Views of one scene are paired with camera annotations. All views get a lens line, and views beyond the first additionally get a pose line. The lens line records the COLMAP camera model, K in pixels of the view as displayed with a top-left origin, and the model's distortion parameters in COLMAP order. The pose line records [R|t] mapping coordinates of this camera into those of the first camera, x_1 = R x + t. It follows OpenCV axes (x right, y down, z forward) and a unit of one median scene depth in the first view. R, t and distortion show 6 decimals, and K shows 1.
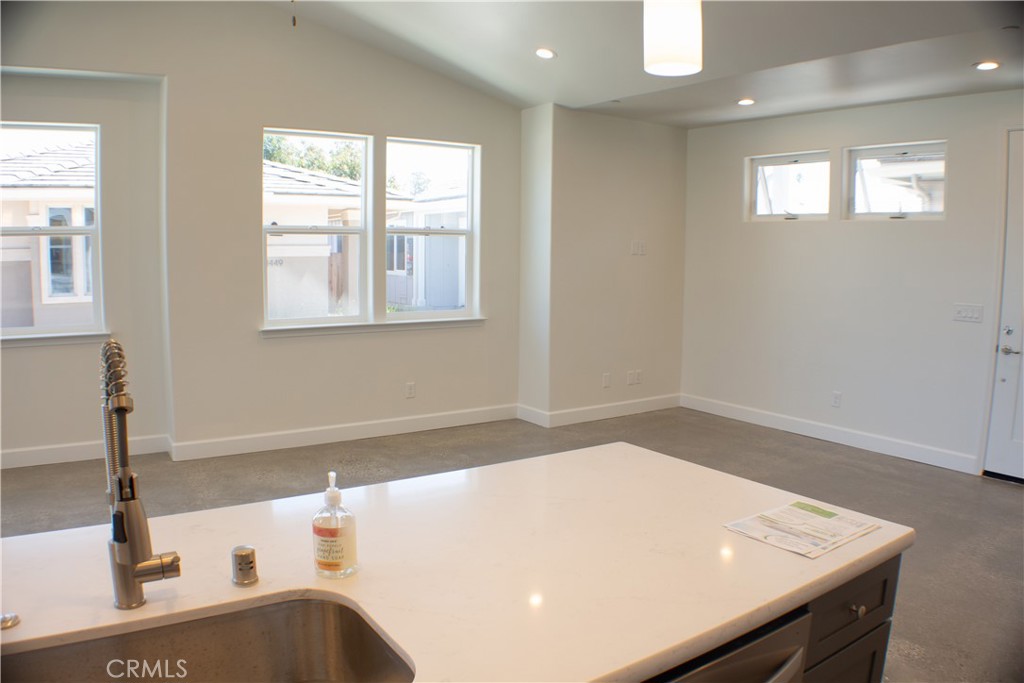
lens RADIAL K [[730.5, 0, 502.9], [0, 730.5, 343.0], [0, 0, 1]] dist [-0.219691, 0.073525]
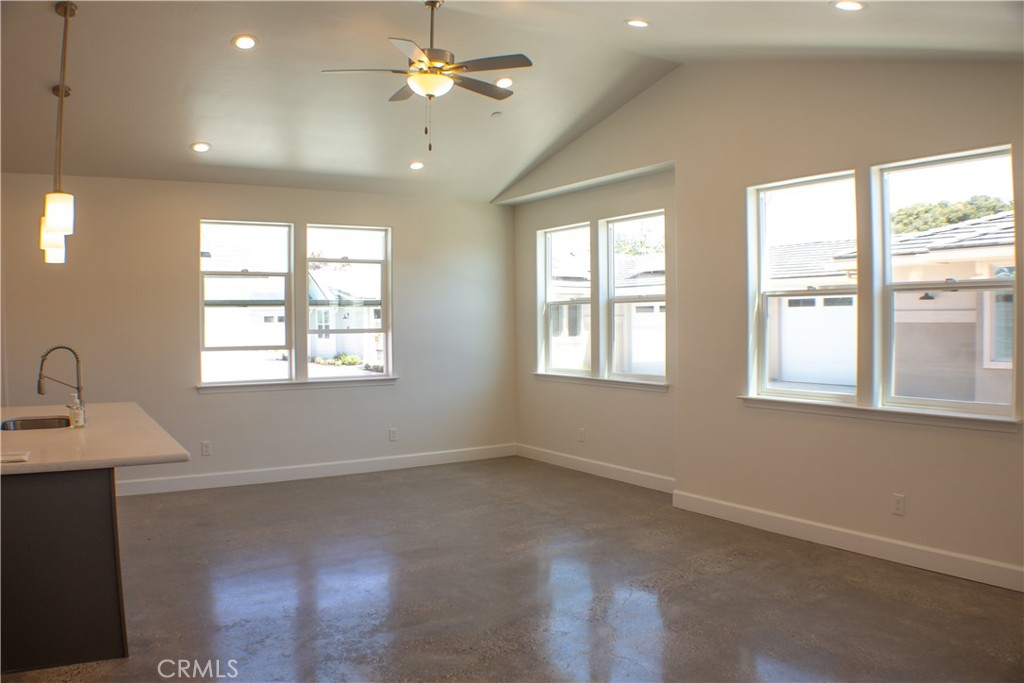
lens RADIAL K [[760.6, 0, 507.0], [0, 760.6, 343.1], [0, 0, 1]] dist [-0.222489, 0.079489]
pose [[-0.012708, 0.017952, -0.999758, 0.663069], [-0.114683, 0.993215, 0.019292, -0.073300], [0.993321, 0.114901, -0.010563, 0.680817]]
